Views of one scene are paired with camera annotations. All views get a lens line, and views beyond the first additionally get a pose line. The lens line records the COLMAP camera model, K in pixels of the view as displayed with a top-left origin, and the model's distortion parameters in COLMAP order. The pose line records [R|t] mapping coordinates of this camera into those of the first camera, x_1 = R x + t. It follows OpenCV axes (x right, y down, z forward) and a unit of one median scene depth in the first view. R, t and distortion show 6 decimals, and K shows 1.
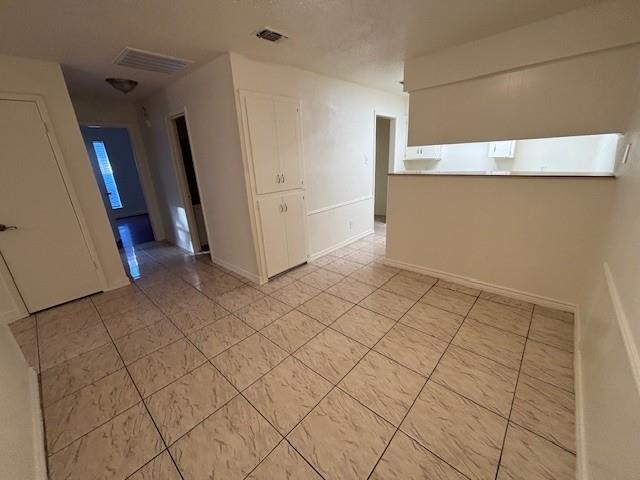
lens RADIAL K [[261.0, 0, 320.0], [0, 261.0, 240.0], [0, 0, 1]] dist [-0.000956, -0.000292]
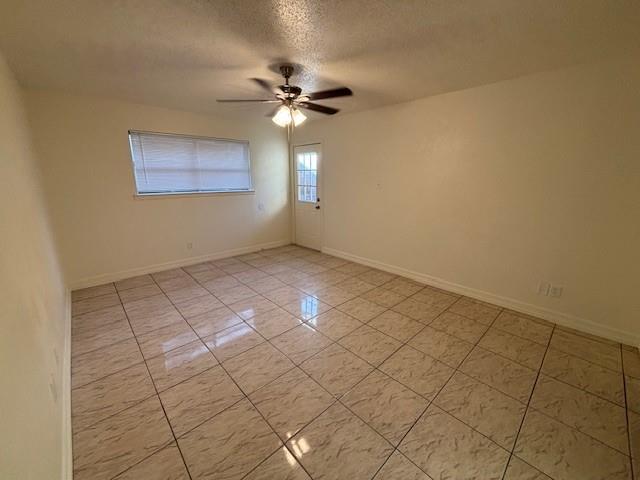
lens RADIAL K [[261.0, 0, 320.0], [0, 261.0, 240.0], [0, 0, 1]] dist [-0.000956, -0.000292]
pose [[0.090630, -0.183610, 0.978812, -1.168800], [0.315551, 0.937509, 0.146644, -0.271821], [-0.944571, 0.295574, 0.142905, 1.035880]]
